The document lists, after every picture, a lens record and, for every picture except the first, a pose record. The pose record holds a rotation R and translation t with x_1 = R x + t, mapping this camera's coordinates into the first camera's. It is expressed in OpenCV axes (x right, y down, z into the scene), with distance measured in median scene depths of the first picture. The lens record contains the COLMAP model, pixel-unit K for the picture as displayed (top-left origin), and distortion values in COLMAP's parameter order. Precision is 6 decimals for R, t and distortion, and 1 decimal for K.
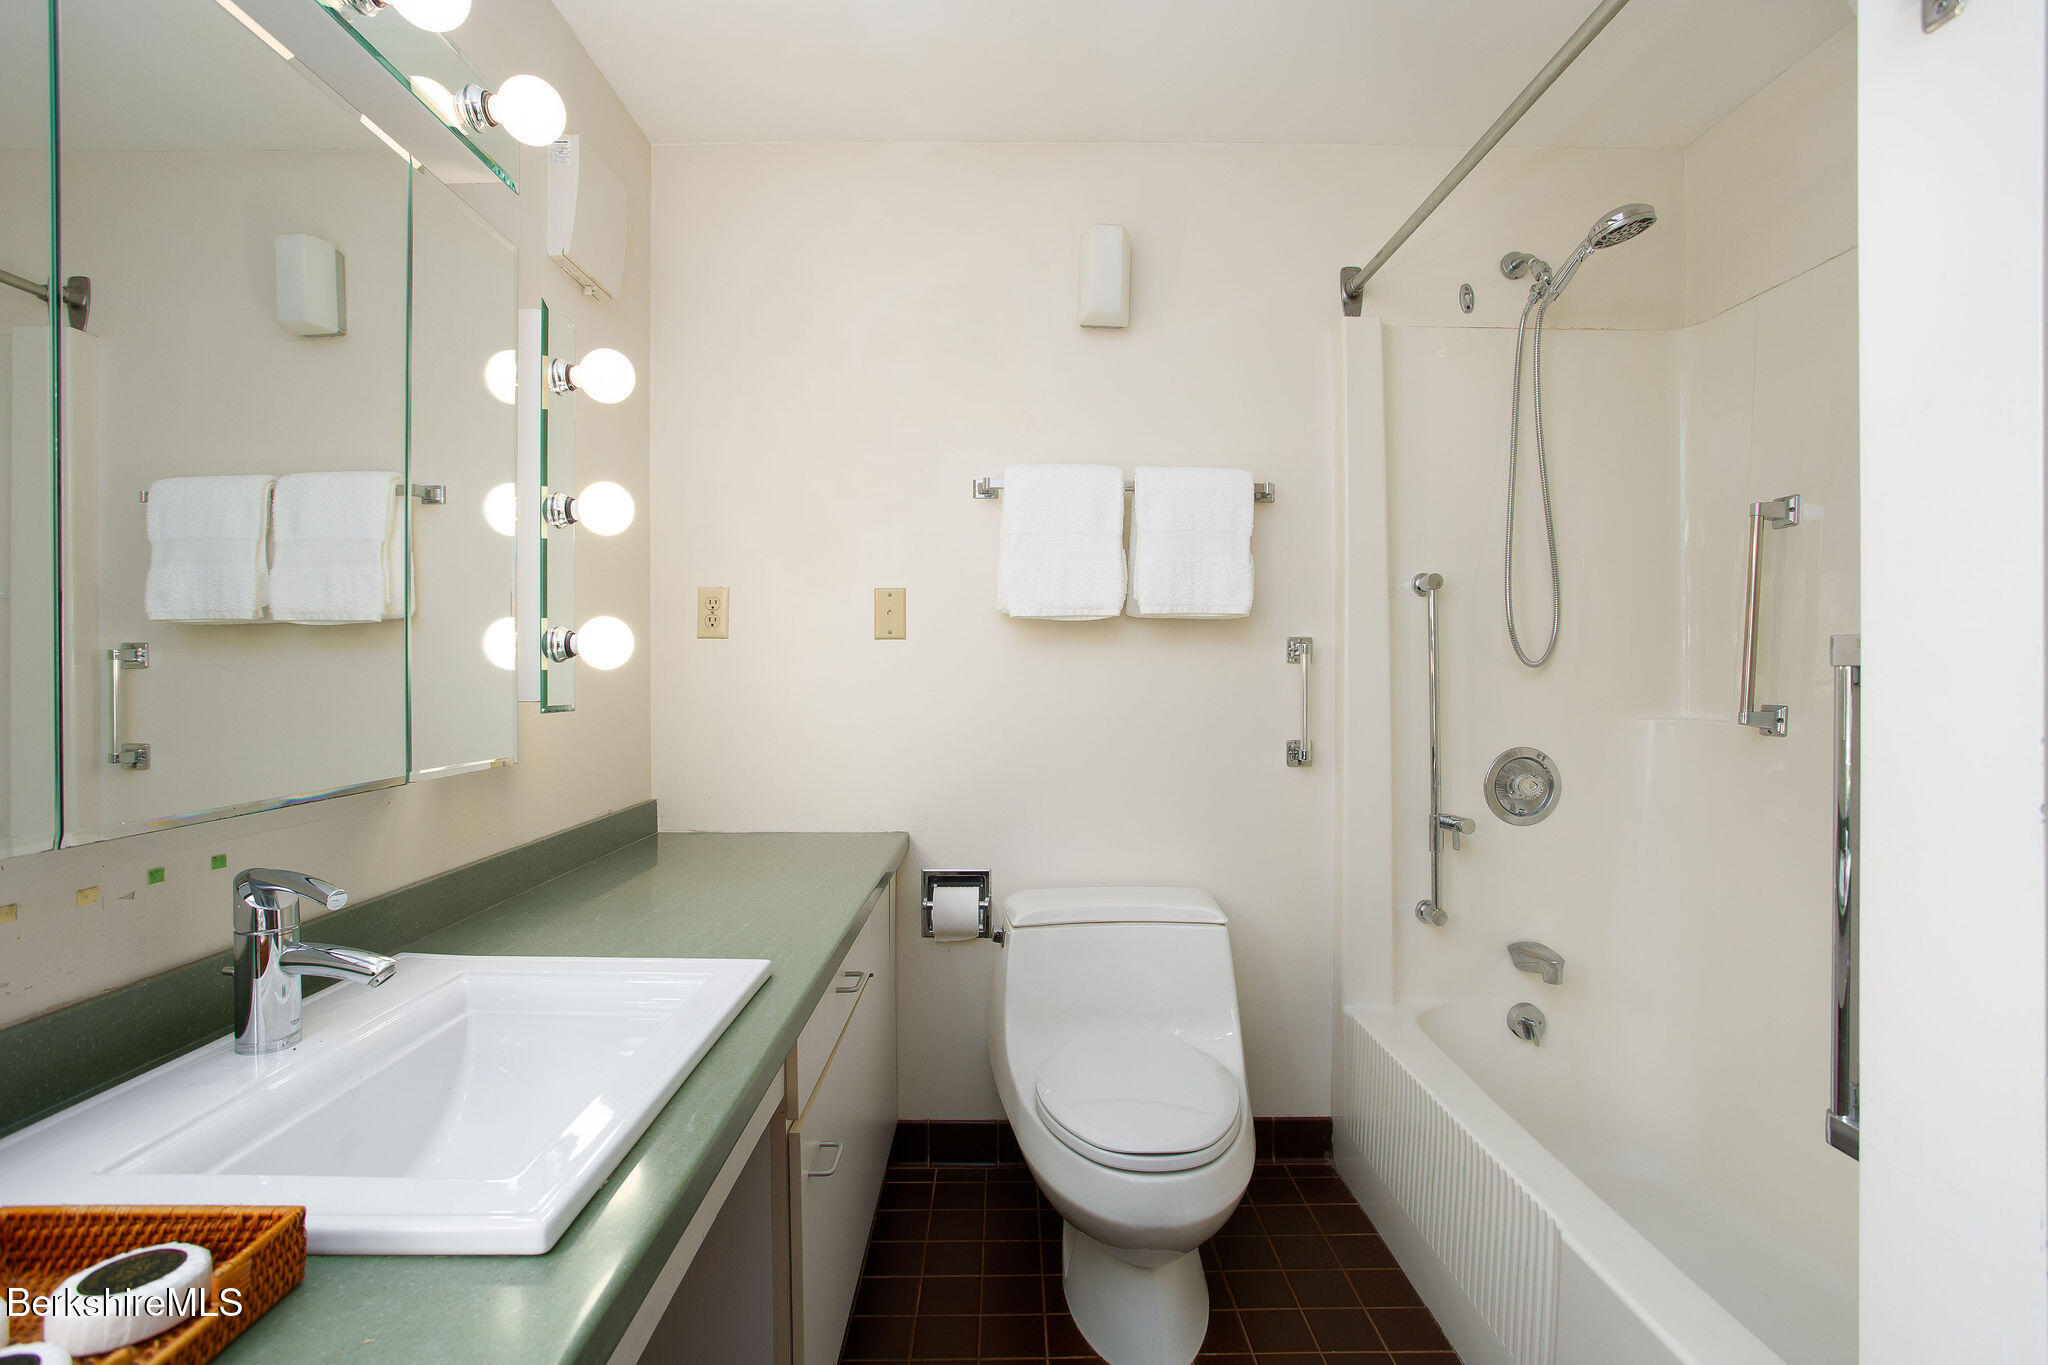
lens RADIAL K [[992.1, 0, 1028.6], [0, 992.1, 668.9], [0, 0, 1]] dist [-0.045366, 0.018039]
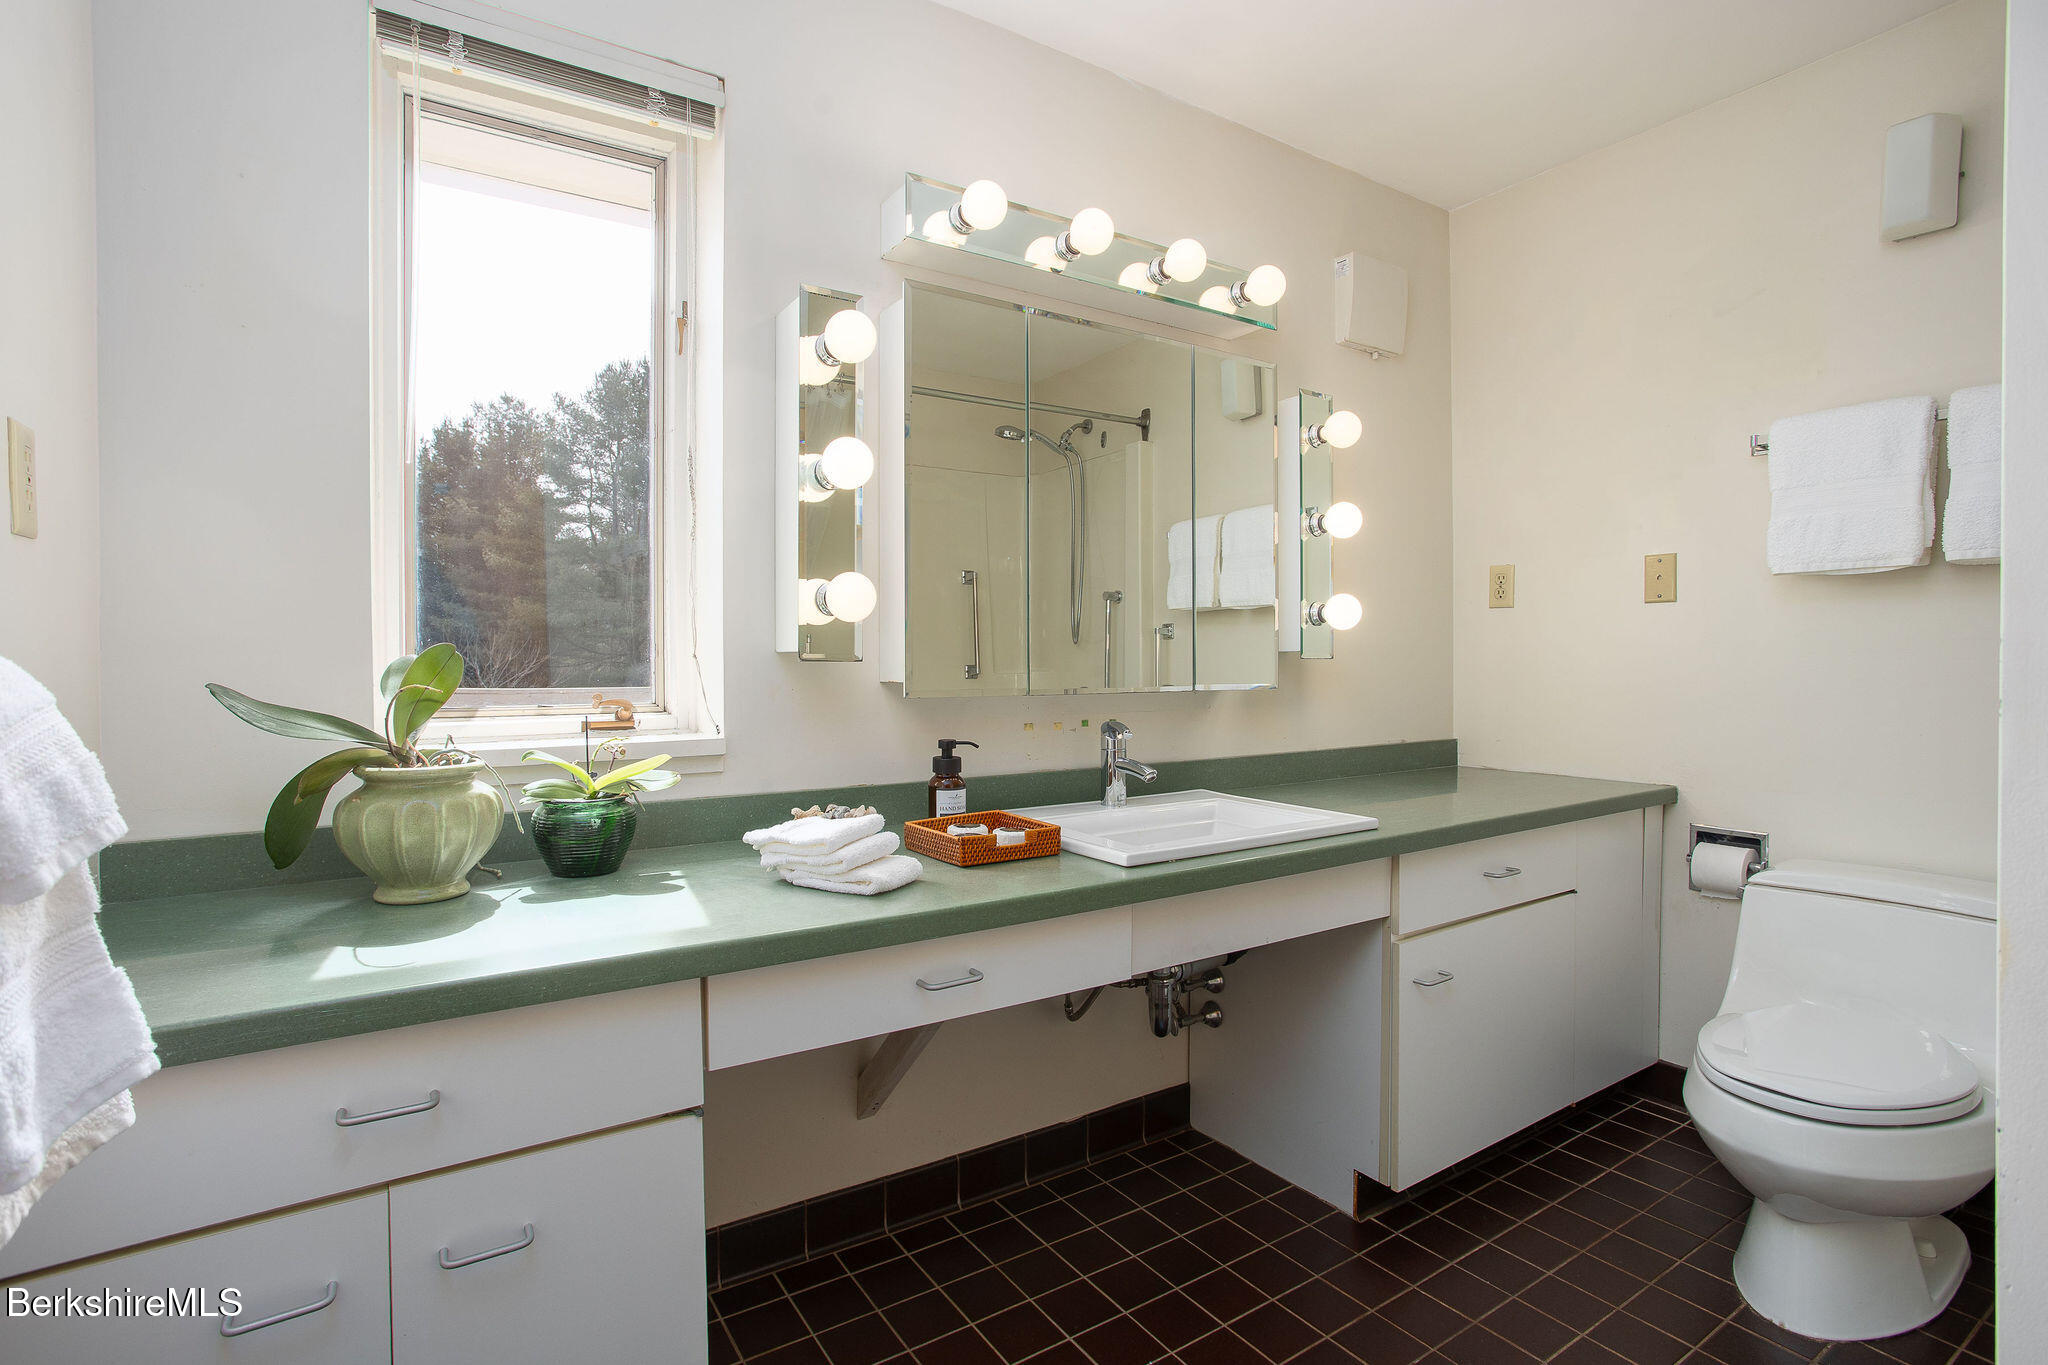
lens RADIAL K [[992.1, 0, 1019.1], [0, 992.1, 678.0], [0, 0, 1]] dist [-0.045366, 0.018039]
pose [[0.540756, 0.019617, -0.840951, 0.386635], [0.003561, 0.999666, 0.025609, 0.022544], [0.841172, -0.016843, 0.540506, -0.144341]]
